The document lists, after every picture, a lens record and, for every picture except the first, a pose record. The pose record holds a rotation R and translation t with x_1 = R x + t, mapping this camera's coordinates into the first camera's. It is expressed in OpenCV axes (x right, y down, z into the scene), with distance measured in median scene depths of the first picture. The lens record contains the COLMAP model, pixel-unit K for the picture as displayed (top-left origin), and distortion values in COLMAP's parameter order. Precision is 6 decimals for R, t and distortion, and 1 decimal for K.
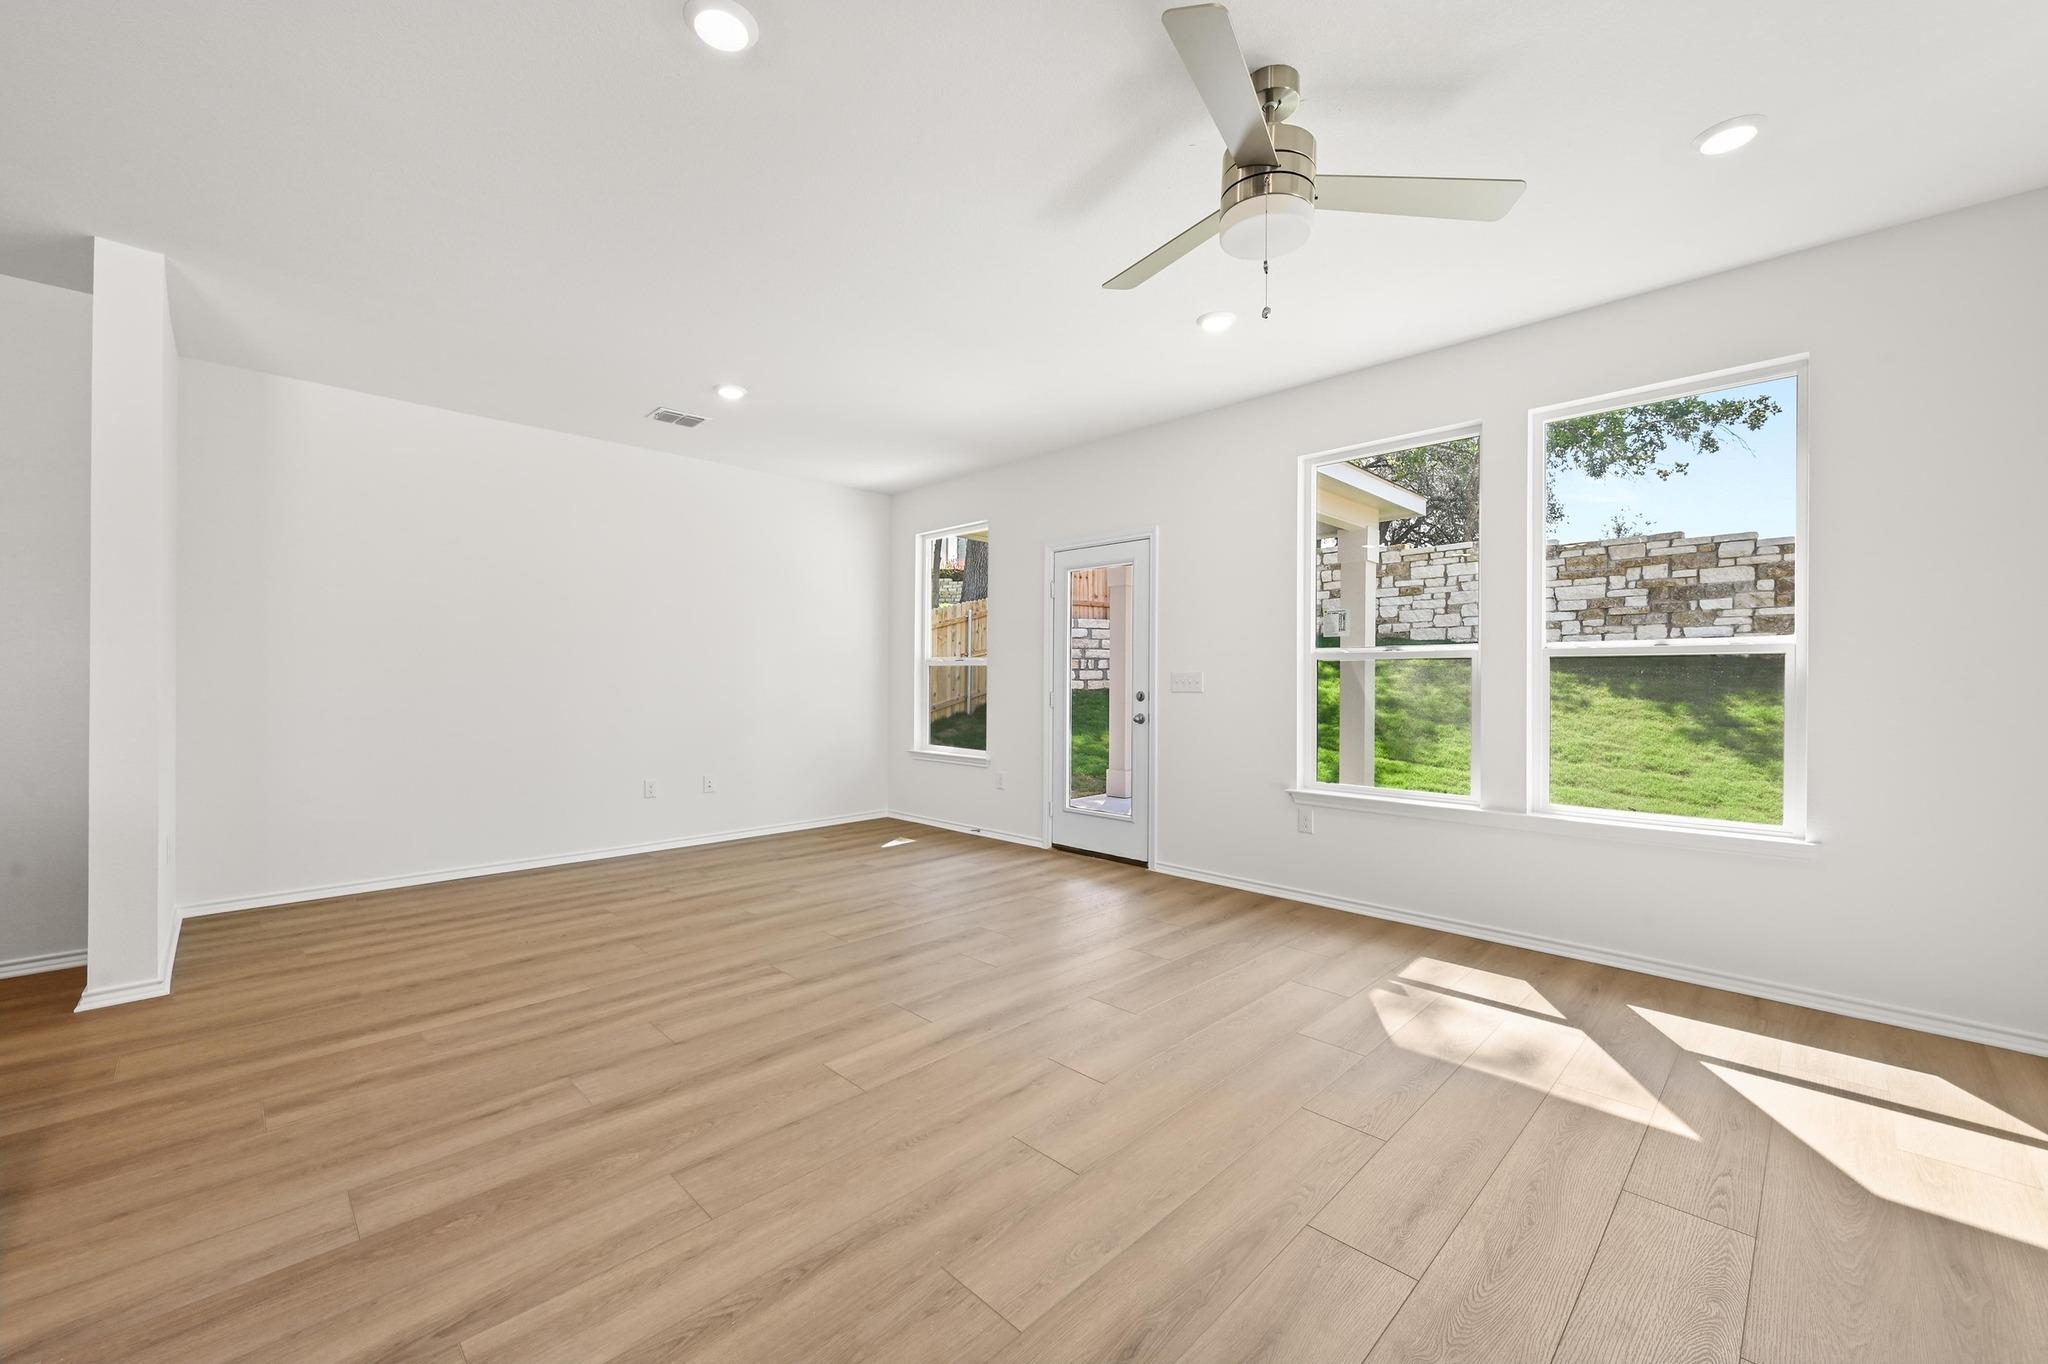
lens RADIAL K [[810.6, 0, 1025.1], [0, 810.6, 682.3], [0, 0, 1]] dist [0.000814, -0.001137]
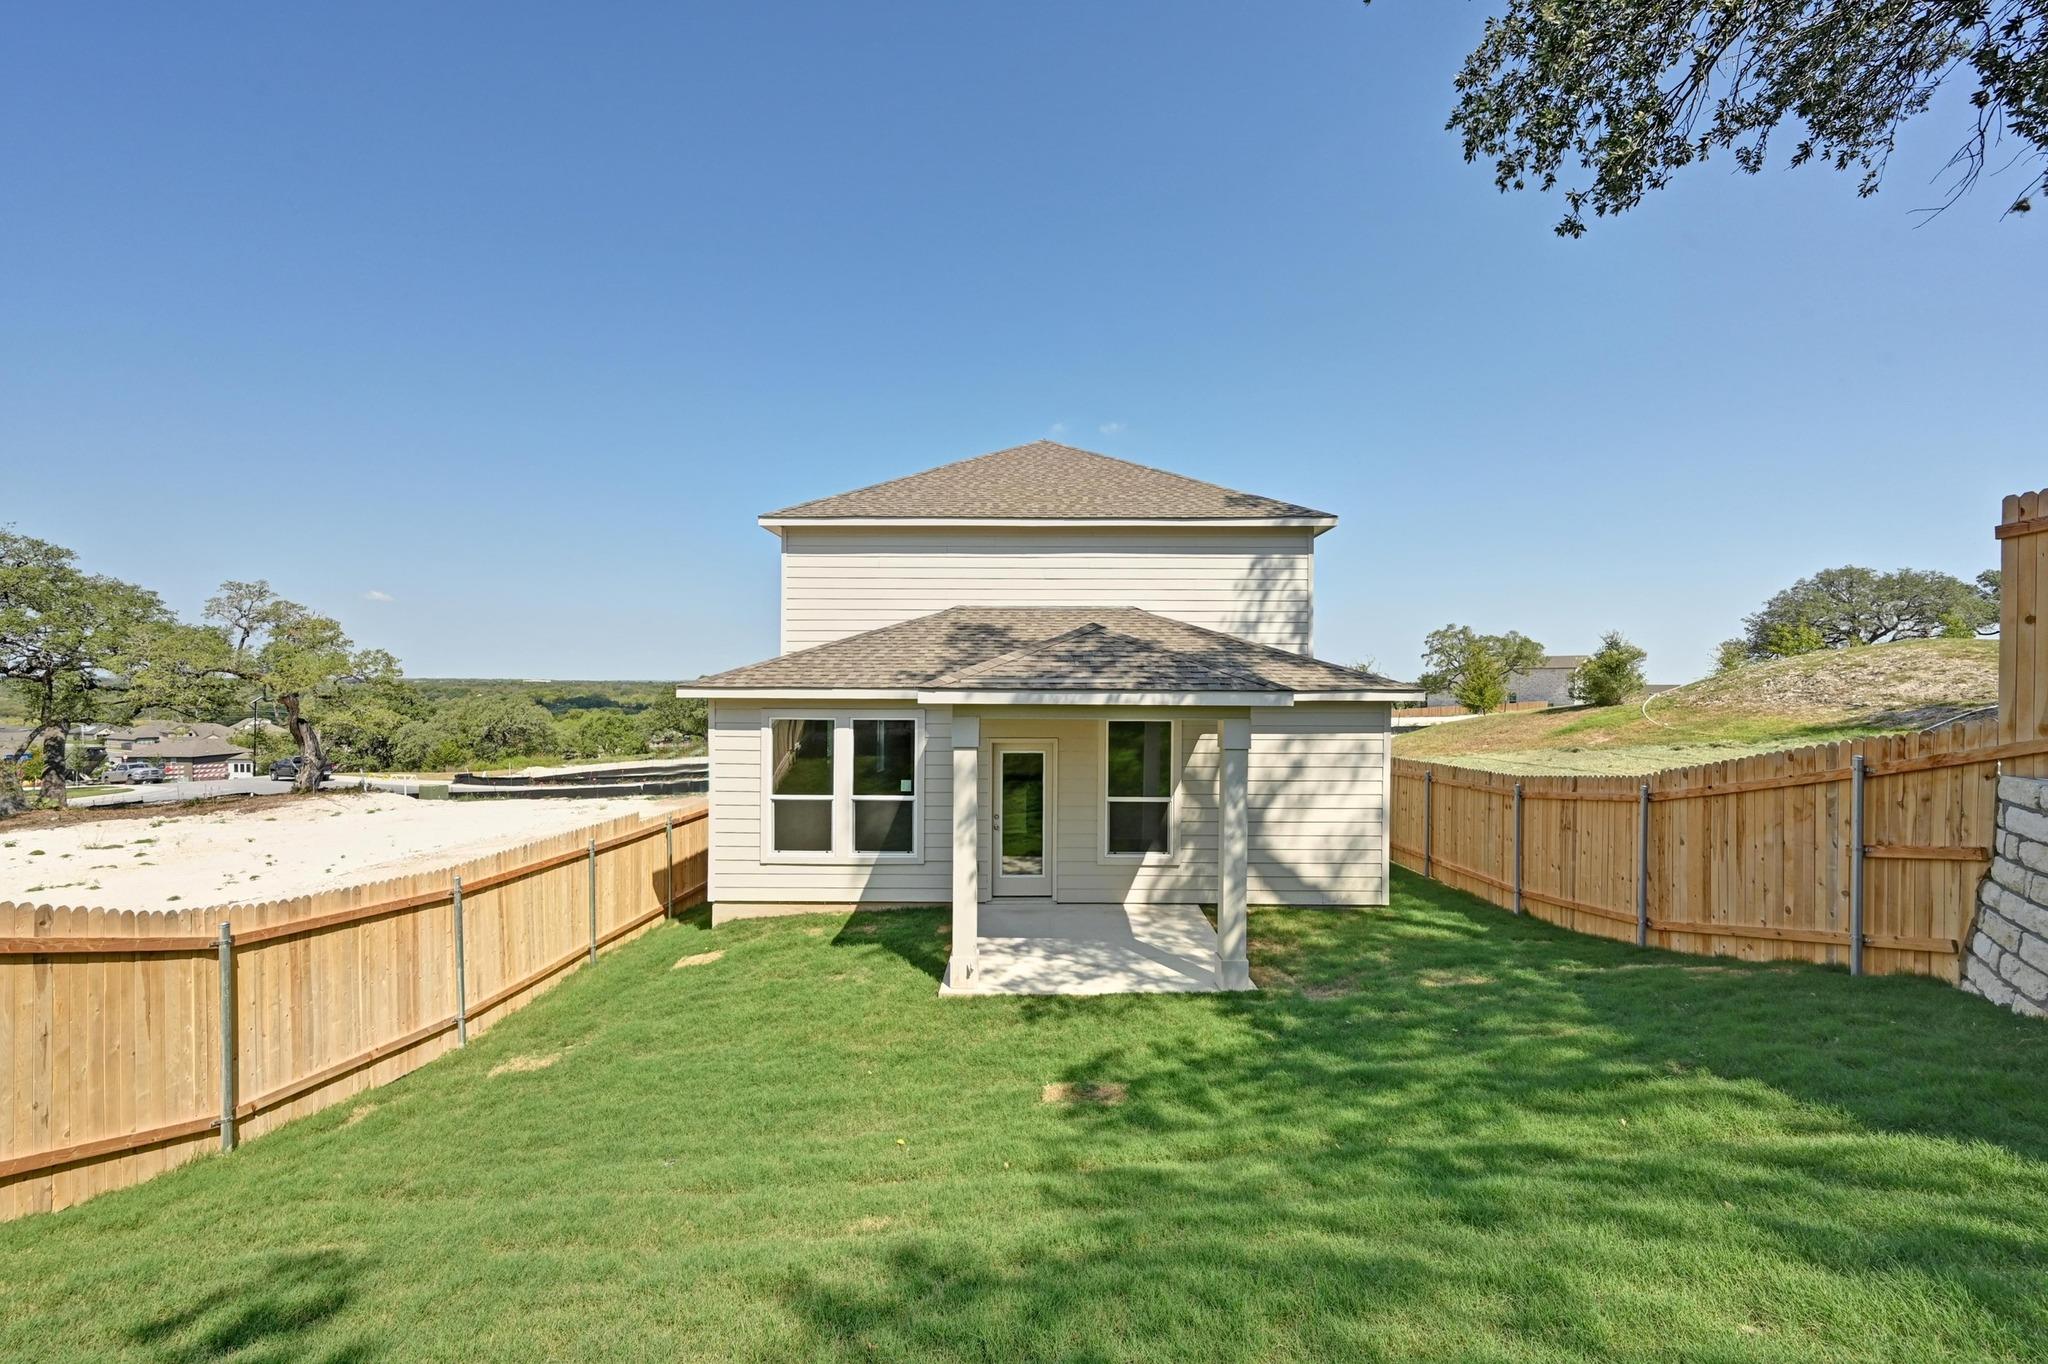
lens RADIAL K [[810.6, 0, 1029.0], [0, 810.6, 693.2], [0, 0, 1]] dist [0.000814, -0.001137]
pose [[-0.703675, -0.004954, -0.710505, 0.821808], [-0.013573, 0.999887, 0.006470, -0.165214], [0.710392, 0.014197, -0.703663, 1.339696]]
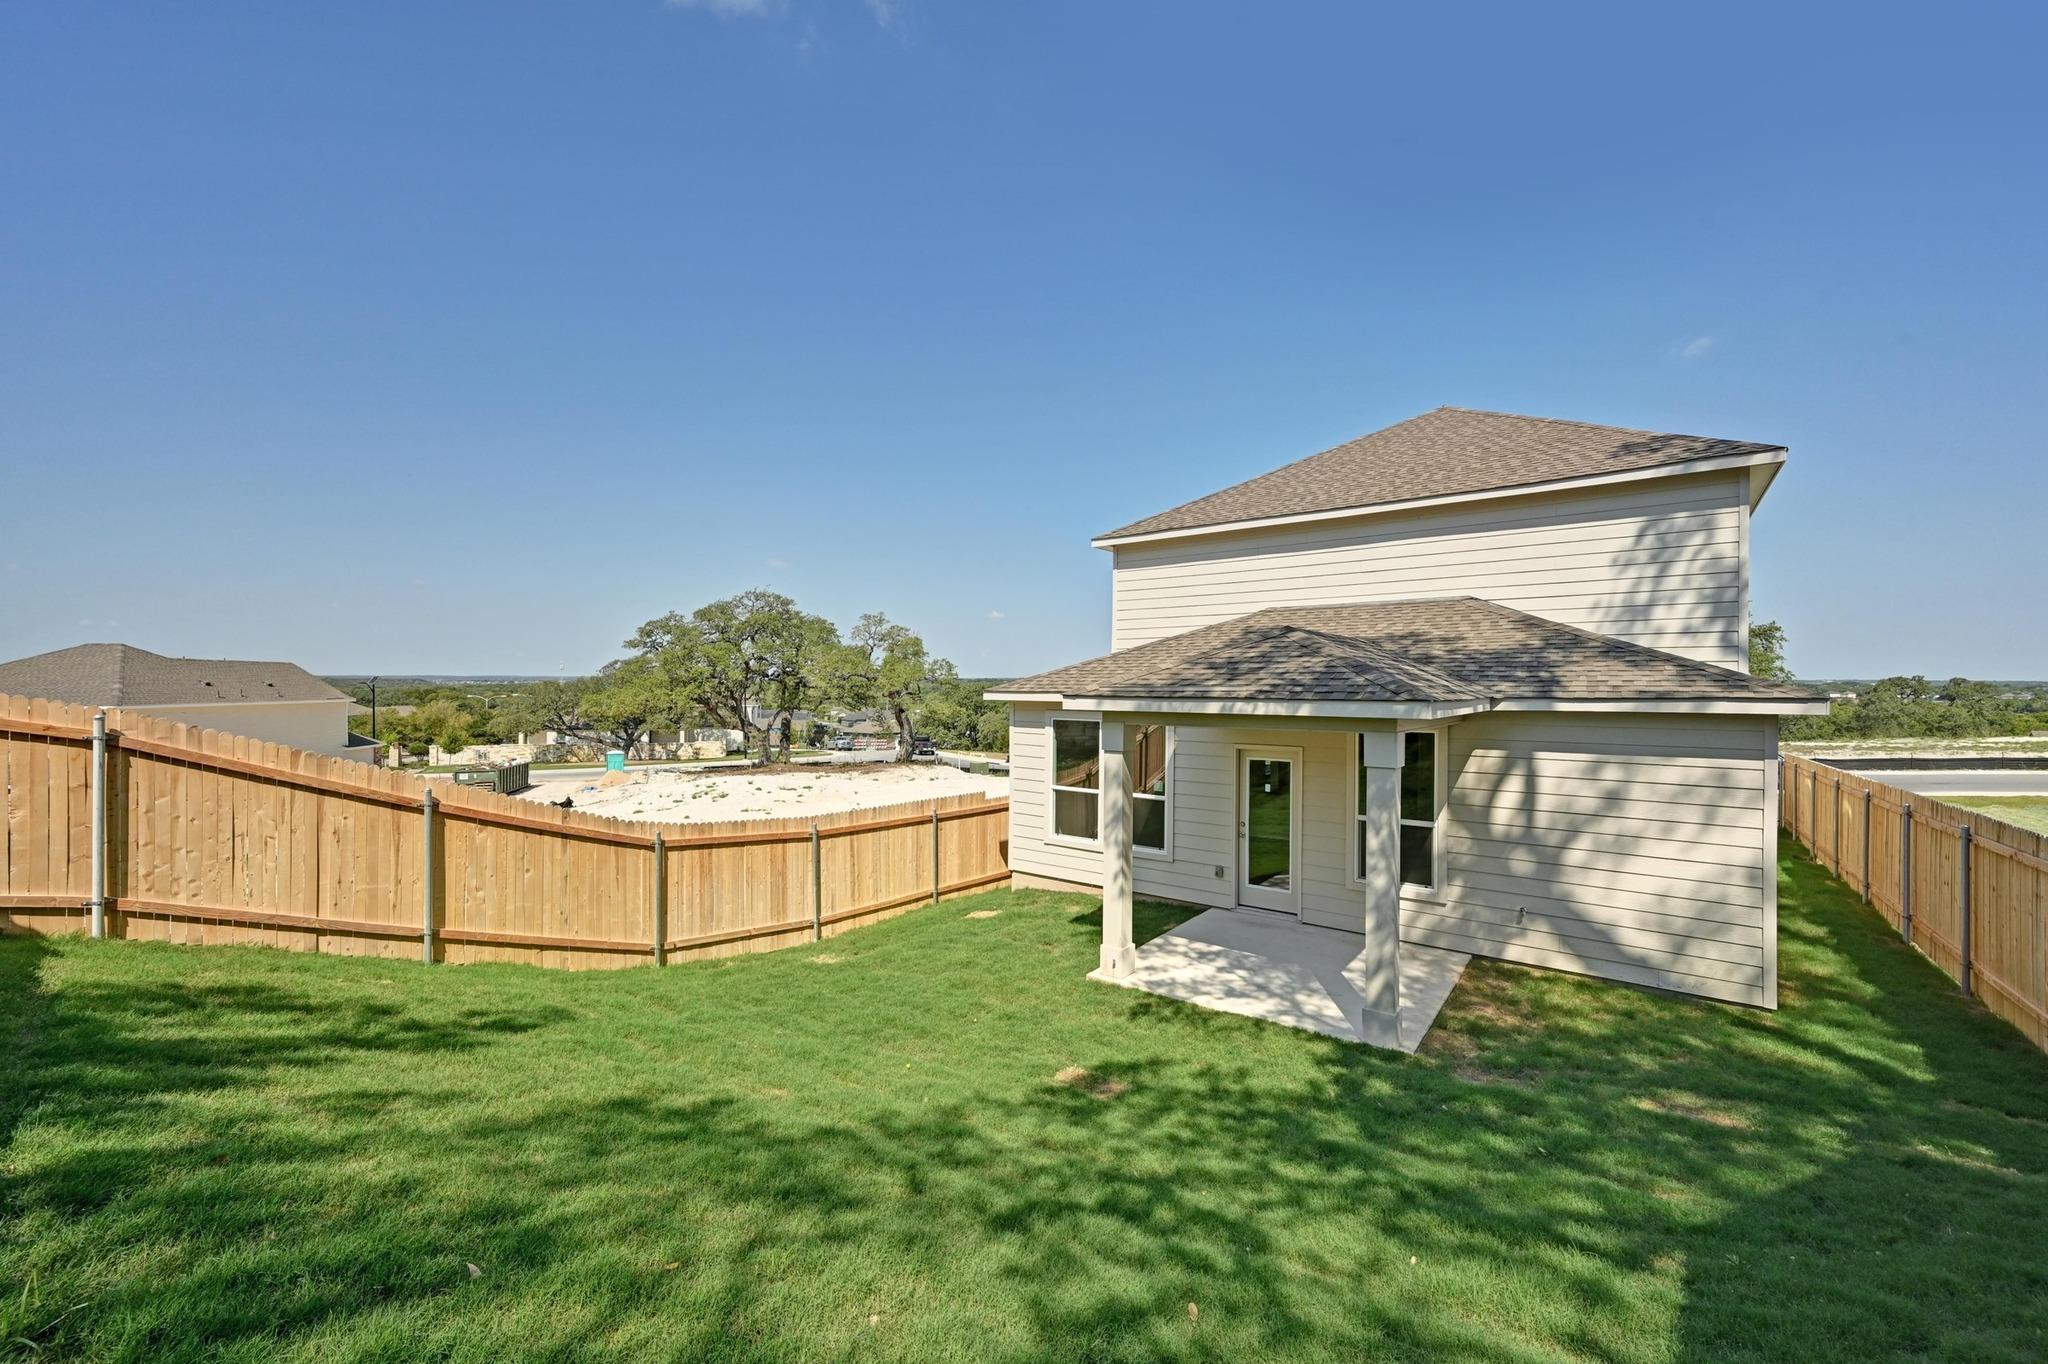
lens RADIAL K [[810.6, 0, 1017.5], [0, 810.6, 681.8], [0, 0, 1]] dist [0.000814, -0.001137]
pose [[-0.990638, -0.008648, -0.136239, 0.515877], [-0.009253, 0.999950, 0.003806, -0.180751], [0.136199, 0.005031, -0.990669, 1.566516]]
